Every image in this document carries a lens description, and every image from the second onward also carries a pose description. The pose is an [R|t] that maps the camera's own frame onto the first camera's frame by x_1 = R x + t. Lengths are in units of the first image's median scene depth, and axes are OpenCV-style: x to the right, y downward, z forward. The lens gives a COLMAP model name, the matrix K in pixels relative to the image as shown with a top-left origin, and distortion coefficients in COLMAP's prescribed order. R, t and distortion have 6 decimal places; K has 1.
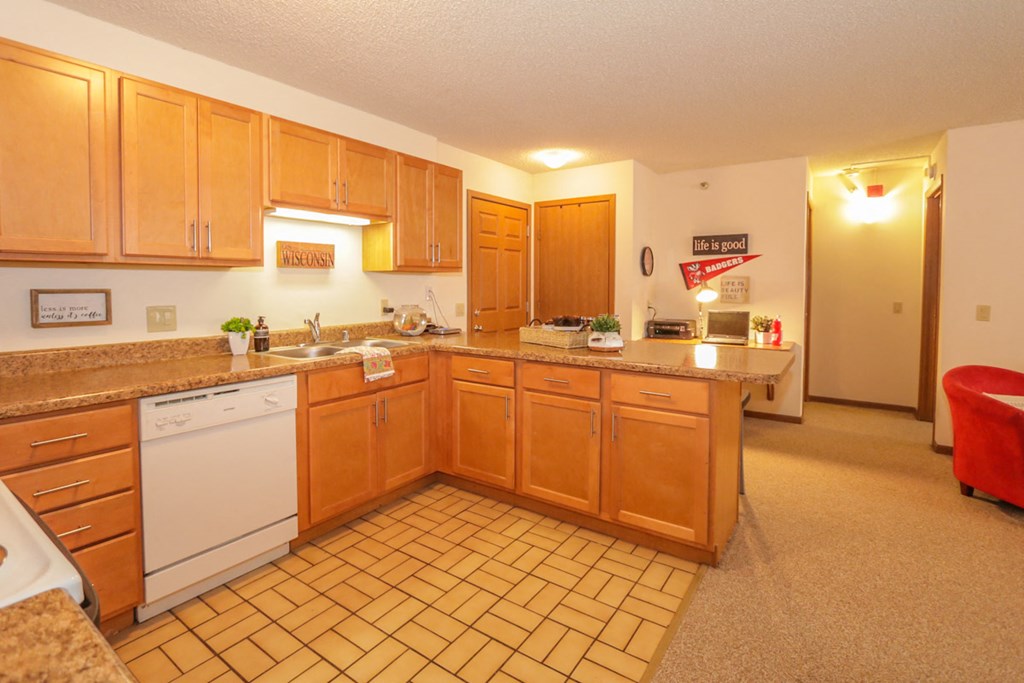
lens RADIAL K [[489.5, 0, 506.0], [0, 489.5, 299.1], [0, 0, 1]] dist [-0.024650, 0.002219]
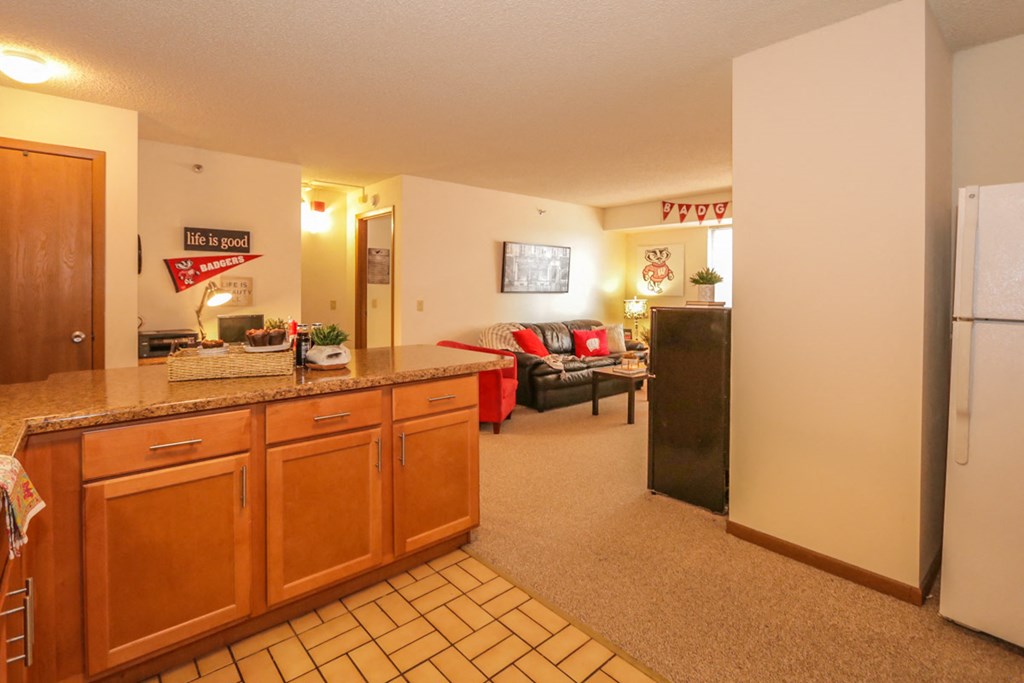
lens RADIAL K [[489.5, 0, 499.8], [0, 489.5, 286.2], [0, 0, 1]] dist [-0.024650, 0.002219]
pose [[0.236415, 0.000802, 0.971652, -0.299965], [0.026695, 0.999617, -0.007320, -0.009624], [-0.971285, 0.027668, 0.236303, 0.312269]]
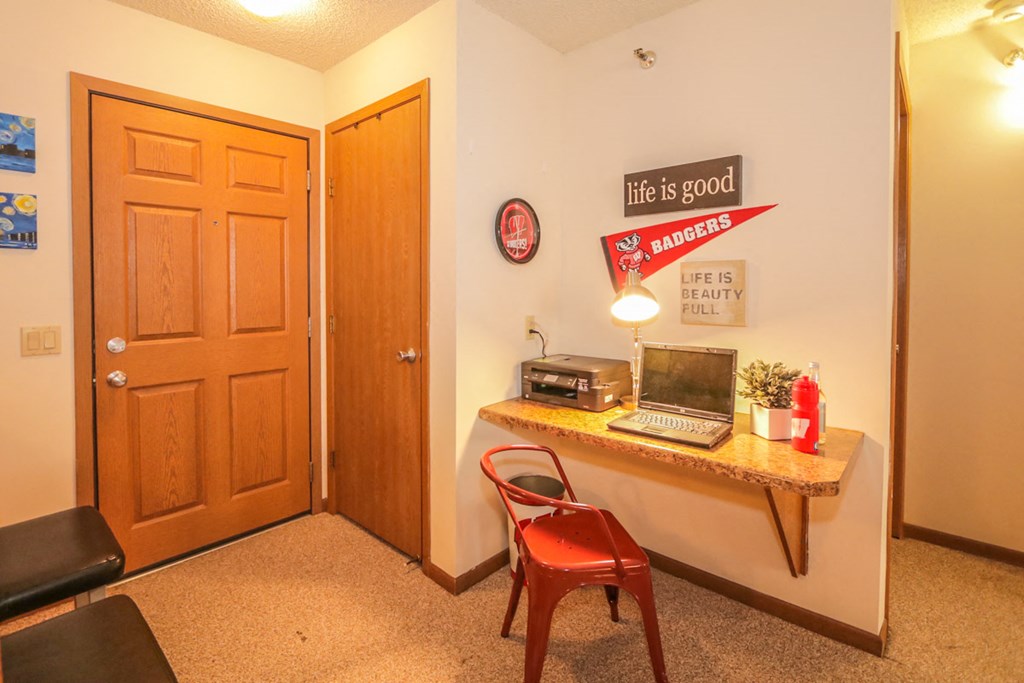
lens RADIAL K [[489.5, 0, 517.4], [0, 489.5, 297.9], [0, 0, 1]] dist [-0.024650, 0.002219]
pose [[0.993292, -0.002995, -0.115593, 0.356921], [0.002110, 0.999968, -0.007775, -0.011910], [0.115612, 0.007479, 0.993266, 0.572285]]
